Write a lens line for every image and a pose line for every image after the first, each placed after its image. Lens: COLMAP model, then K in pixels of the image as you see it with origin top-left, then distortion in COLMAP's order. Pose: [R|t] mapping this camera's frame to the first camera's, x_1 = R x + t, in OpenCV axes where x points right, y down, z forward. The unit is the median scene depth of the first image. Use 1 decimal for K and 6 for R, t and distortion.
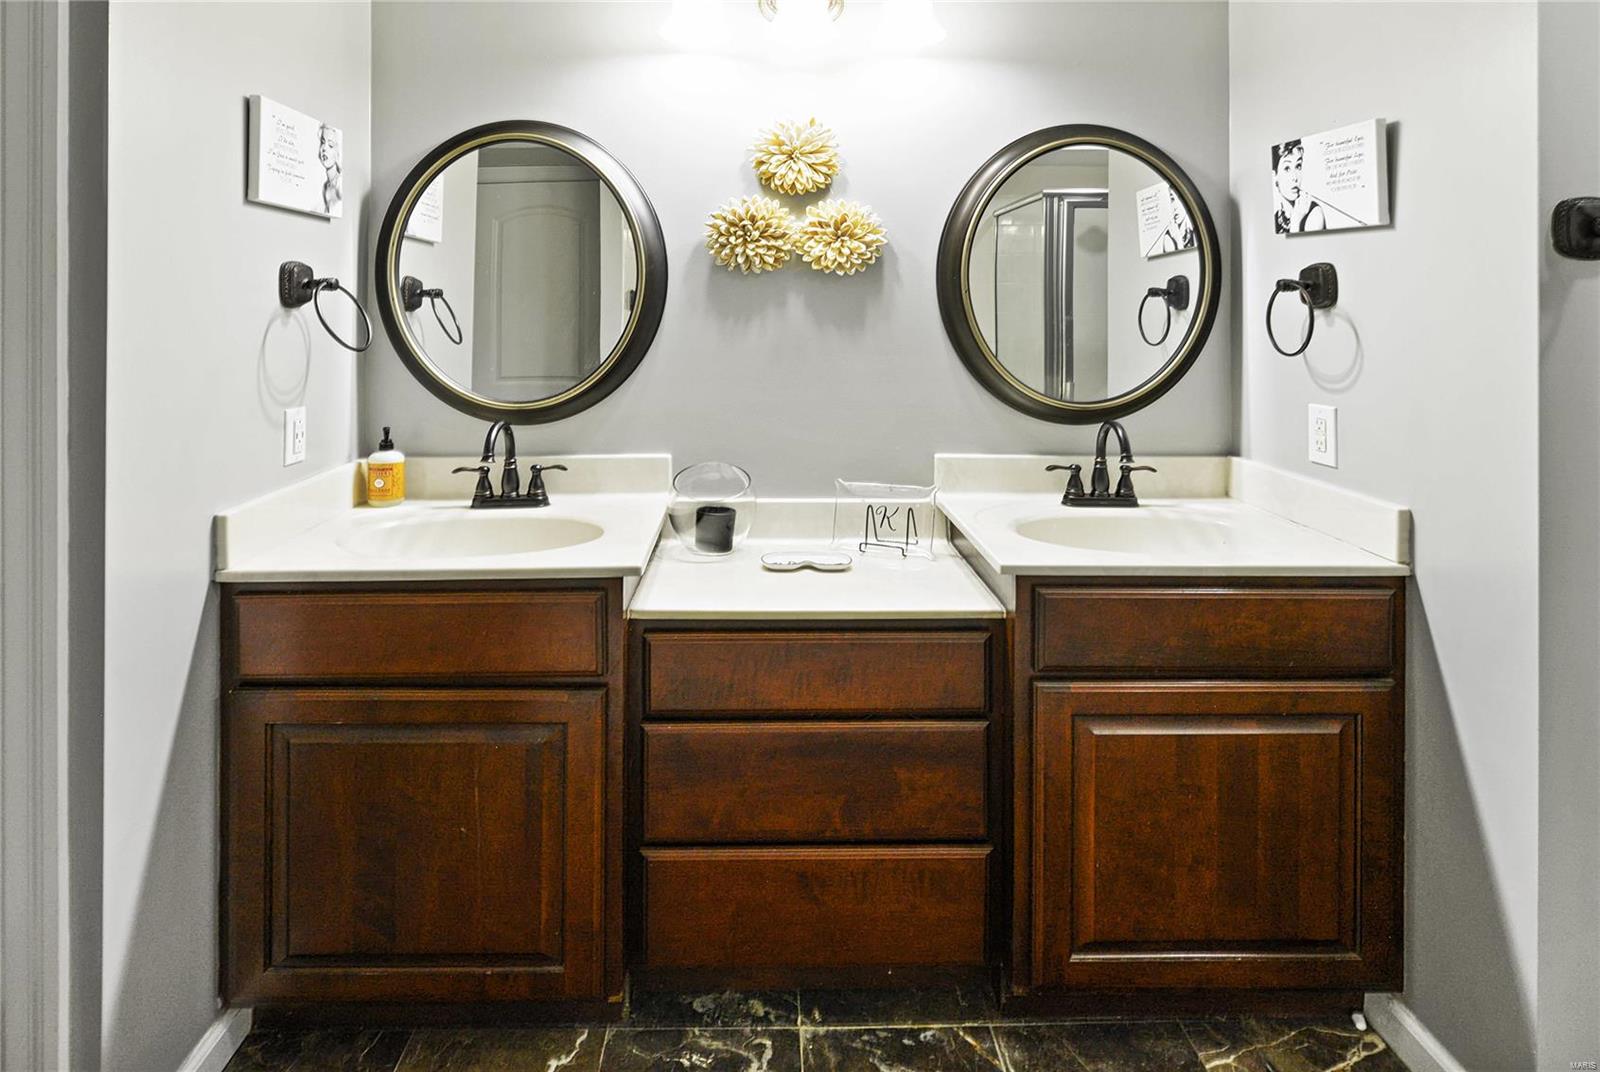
lens RADIAL K [[813.1, 0, 800.6], [0, 813.1, 491.9], [0, 0, 1]] dist [-0.001871, -0.000645]
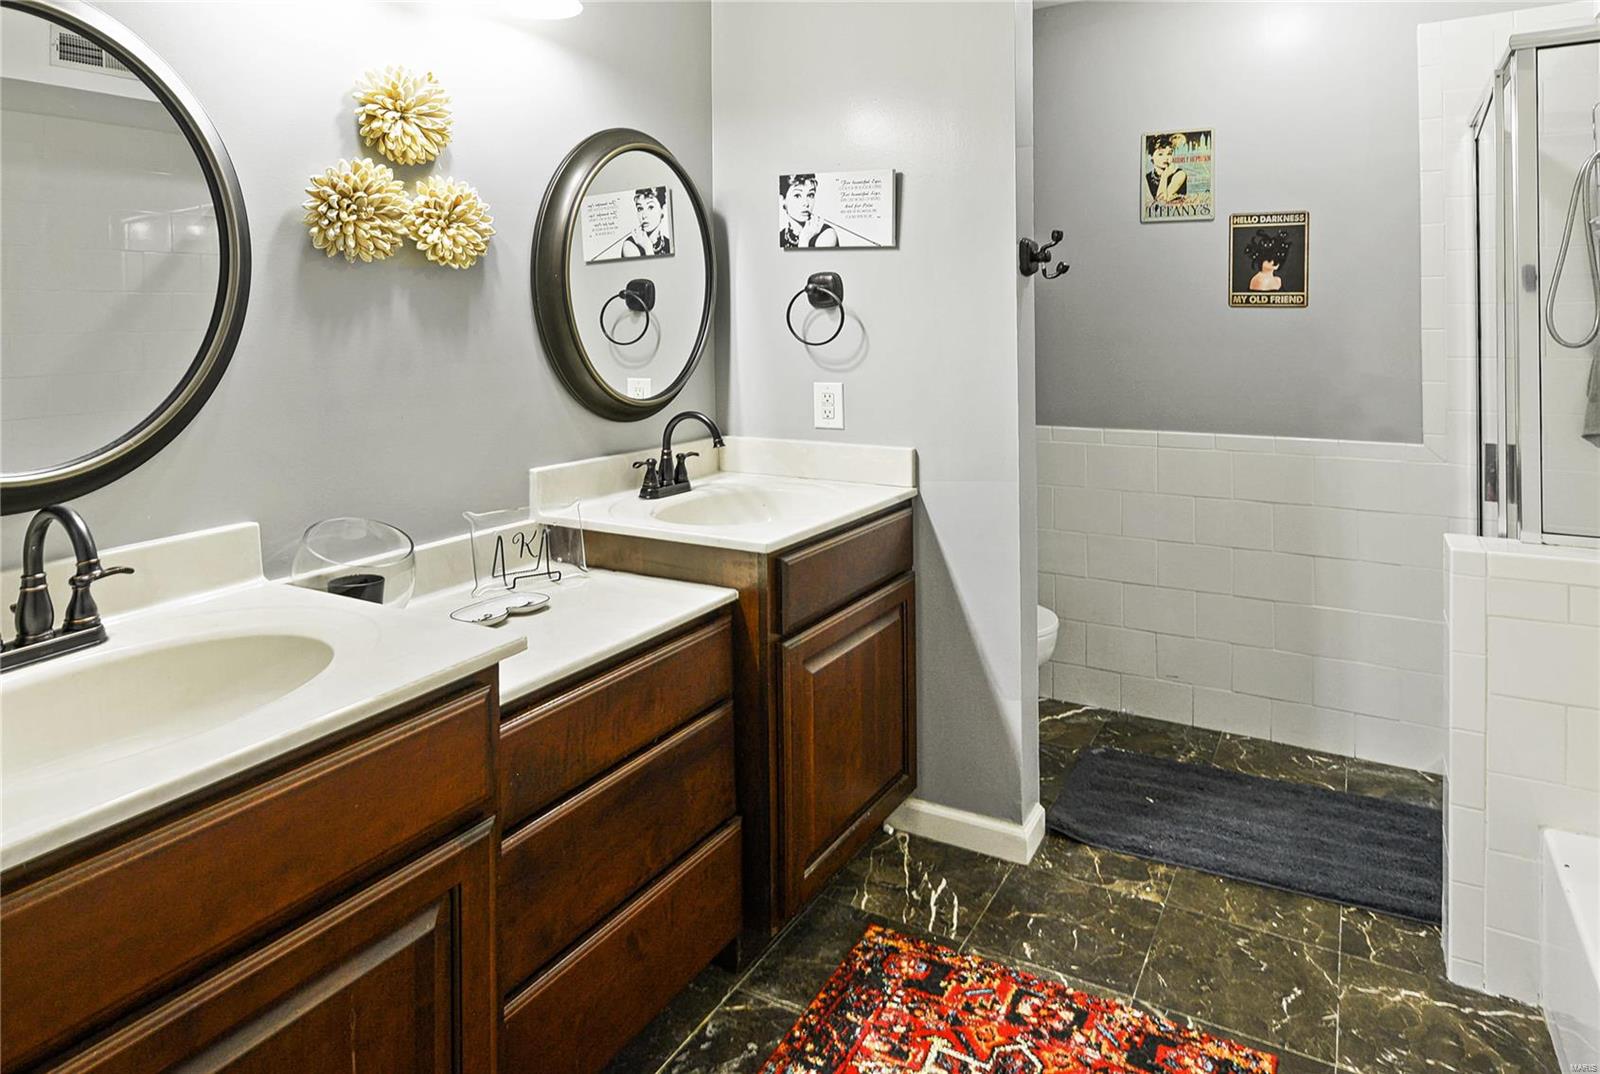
lens RADIAL K [[845.8, 0, 804.8], [0, 845.8, 516.5], [0, 0, 1]] dist [-0.002808, 0.001330]
pose [[0.599618, -0.192020, 0.776908, -0.479926], [0.182574, 0.978010, 0.100813, -0.041000], [-0.779182, 0.081394, 0.621490, 0.209483]]
